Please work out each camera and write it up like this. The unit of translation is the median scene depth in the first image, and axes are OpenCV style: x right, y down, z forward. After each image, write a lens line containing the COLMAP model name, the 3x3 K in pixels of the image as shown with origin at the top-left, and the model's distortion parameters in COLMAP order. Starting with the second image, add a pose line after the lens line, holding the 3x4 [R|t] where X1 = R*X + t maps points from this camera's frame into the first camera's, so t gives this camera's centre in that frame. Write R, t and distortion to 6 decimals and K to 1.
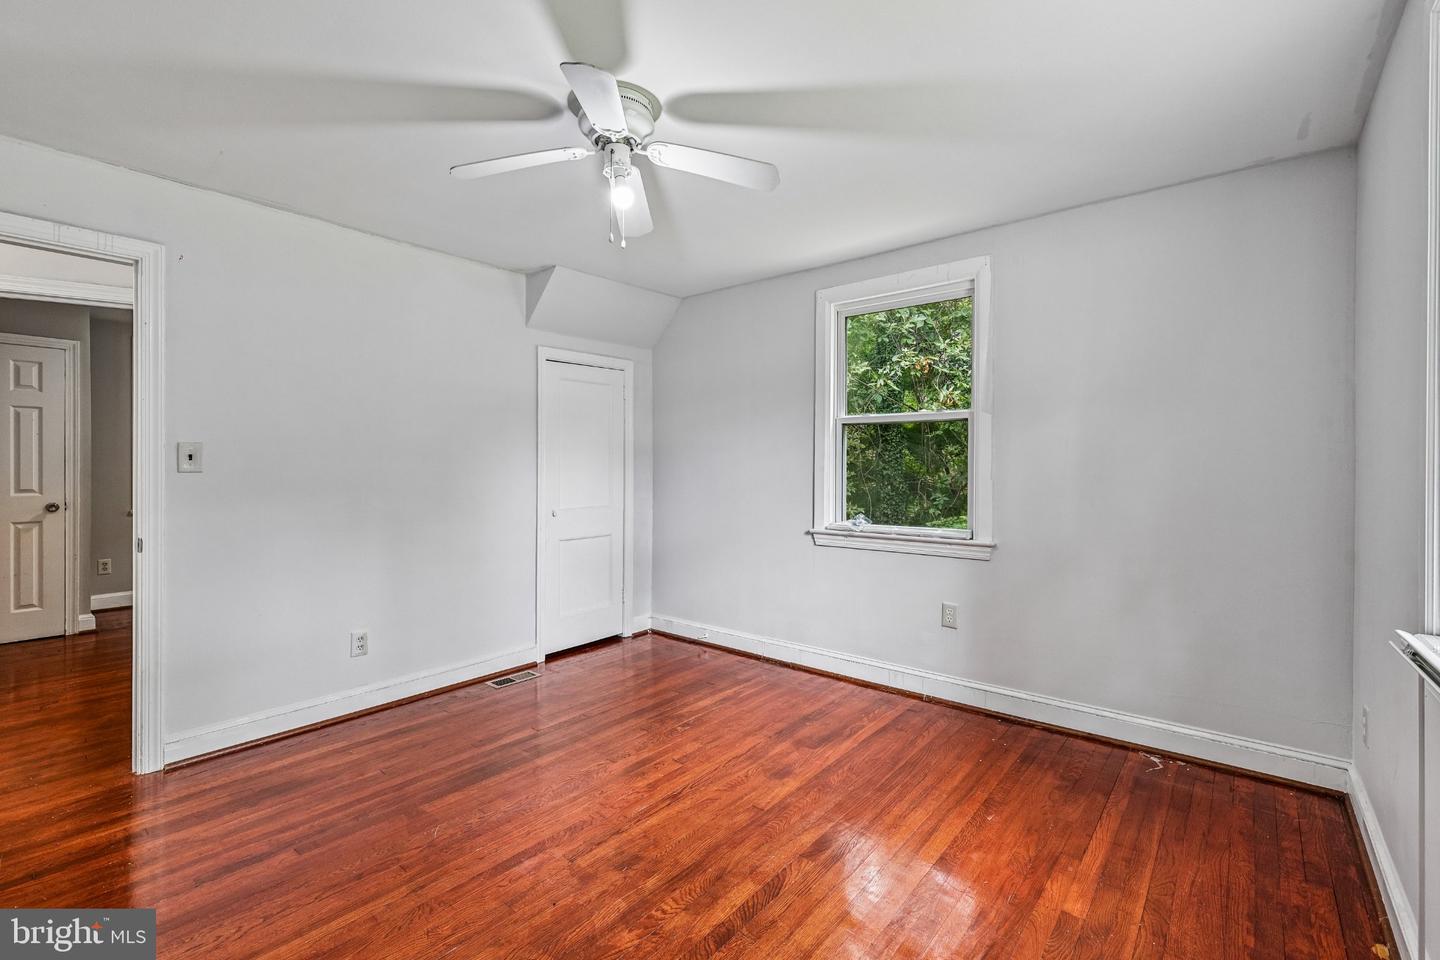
lens RADIAL K [[626.3, 0, 713.6], [0, 626.3, 473.3], [0, 0, 1]] dist [0.001335, -0.001923]
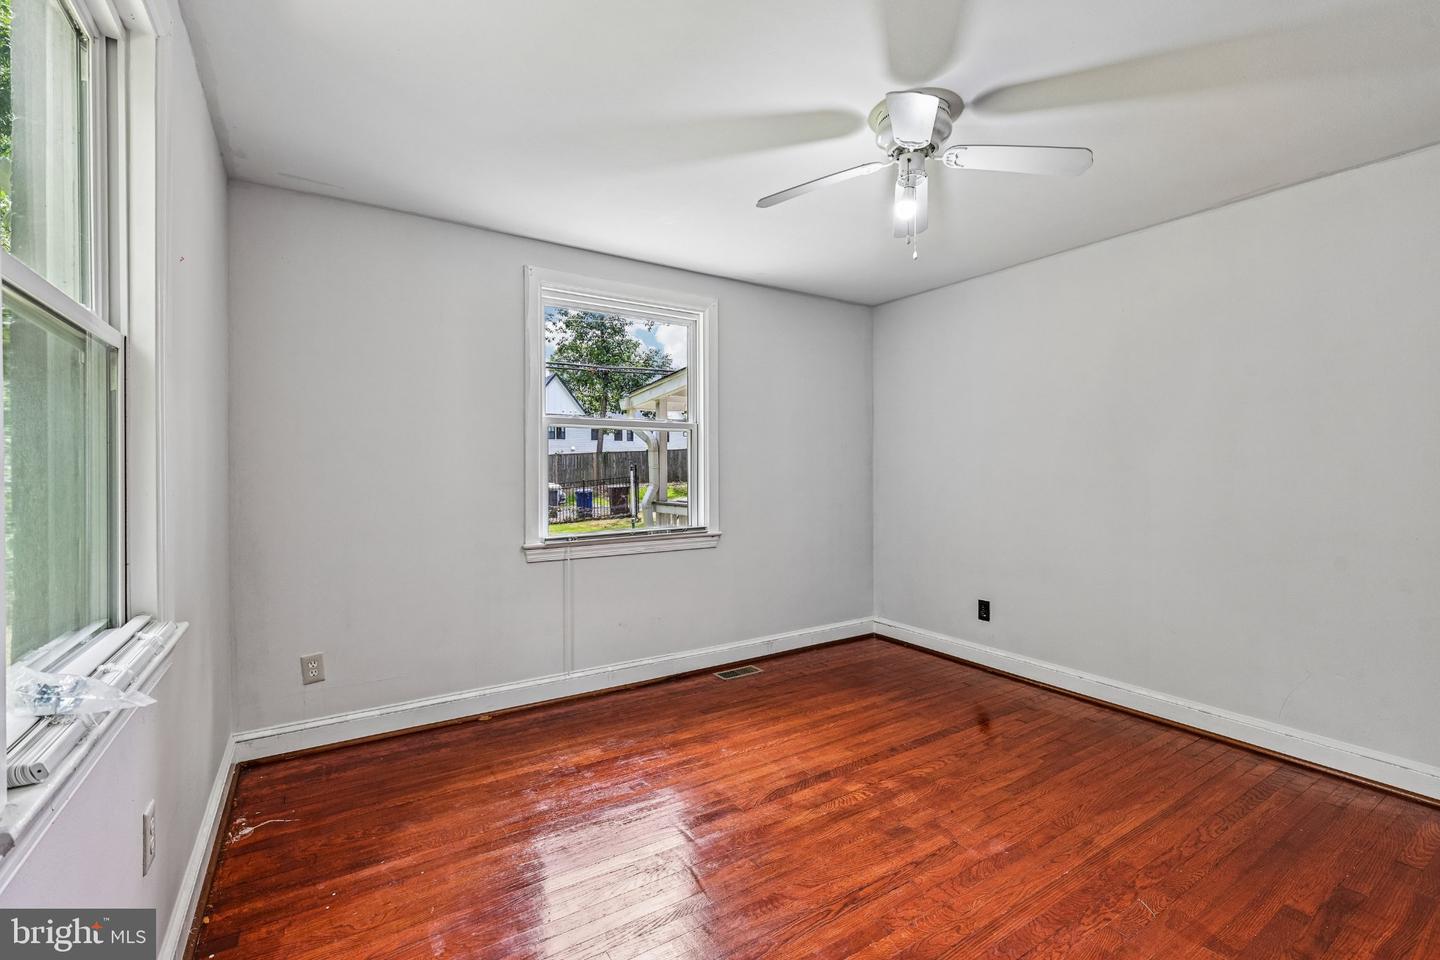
lens RADIAL K [[626.3, 0, 721.1], [0, 626.3, 473.0], [0, 0, 1]] dist [0.001335, -0.001923]
pose [[-0.958202, -0.000301, 0.286091, -0.153617], [0.004625, 0.999853, 0.016540, -0.020986], [-0.286054, 0.017172, -0.958060, 2.140800]]
